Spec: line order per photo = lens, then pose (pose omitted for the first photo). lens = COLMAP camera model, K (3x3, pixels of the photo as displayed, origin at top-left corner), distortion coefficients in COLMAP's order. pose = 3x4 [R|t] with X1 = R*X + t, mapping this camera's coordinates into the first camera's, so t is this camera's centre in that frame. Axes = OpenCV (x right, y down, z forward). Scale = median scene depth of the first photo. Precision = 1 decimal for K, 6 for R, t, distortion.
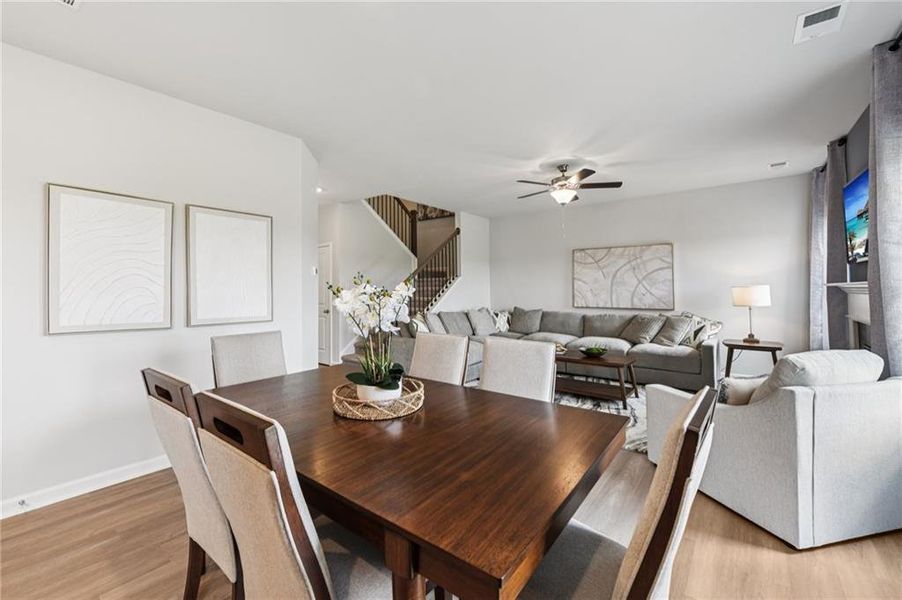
lens RADIAL K [[375.3, 0, 450.0], [0, 375.3, 280.8], [0, 0, 1]] dist [-0.001558, -0.000383]
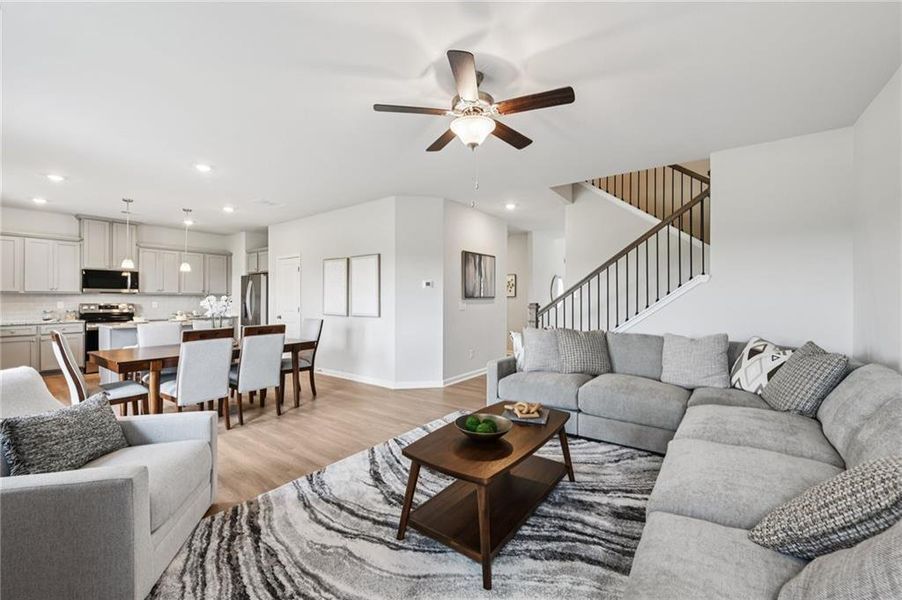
lens RADIAL K [[363.7, 0, 444.9], [0, 363.7, 300.3], [0, 0, 1]] dist [-0.002010, -0.000224]
pose [[0.020133, 0.010195, -0.999745, 0.652091], [0.025625, 0.999614, 0.010710, 0.013866], [0.999469, -0.025835, 0.019864, 0.725677]]
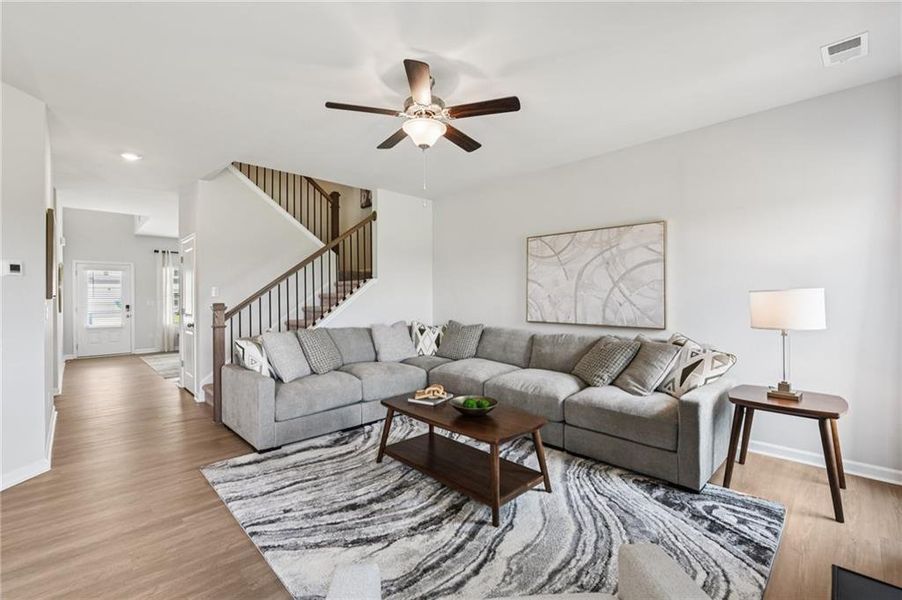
lens RADIAL K [[392.7, 0, 454.3], [0, 392.7, 297.3], [0, 0, 1]] dist [-0.000016, 0.000176]
pose [[0.991653, -0.000185, -0.128934, 0.329091], [0.003858, 0.999594, 0.028241, 0.005642], [0.128876, -0.028502, 0.991251, 0.313310]]
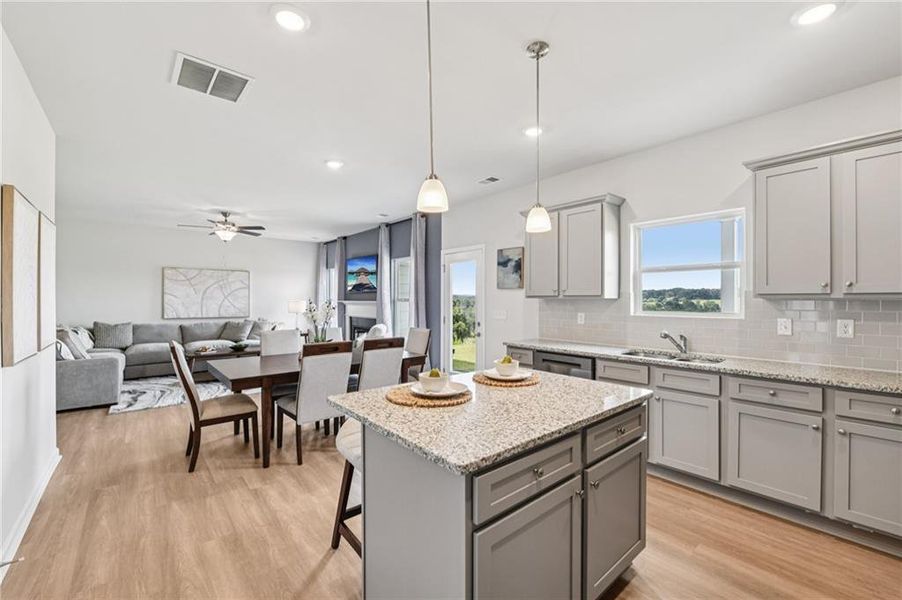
lens RADIAL K [[374.7, 0, 451.0], [0, 374.7, 300.0], [0, 0, 1]] dist [-0.002473, -0.000445]
pose [[0.196012, 0.001168, 0.980601, -0.667454], [-0.026398, 0.999643, 0.004086, -0.014365], [-0.980246, -0.026687, 0.195972, -0.057416]]
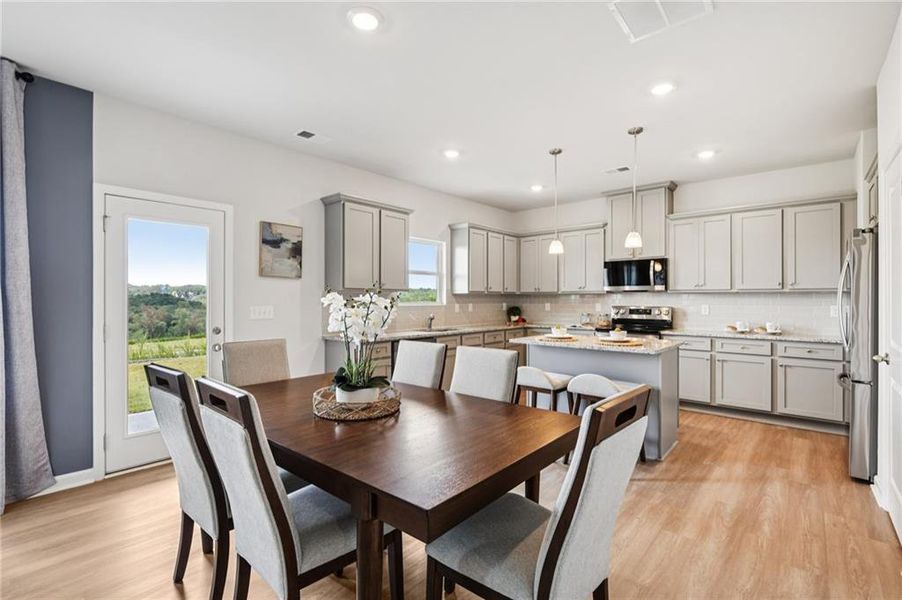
lens RADIAL K [[410.3, 0, 450.7], [0, 410.3, 298.3], [0, 0, 1]] dist [-0.004533, -0.000353]
pose [[-0.998608, 0.006678, 0.052322, -0.156023], [0.005106, 0.999533, -0.030117, 0.016841], [-0.052499, -0.029807, -0.998176, 0.636841]]
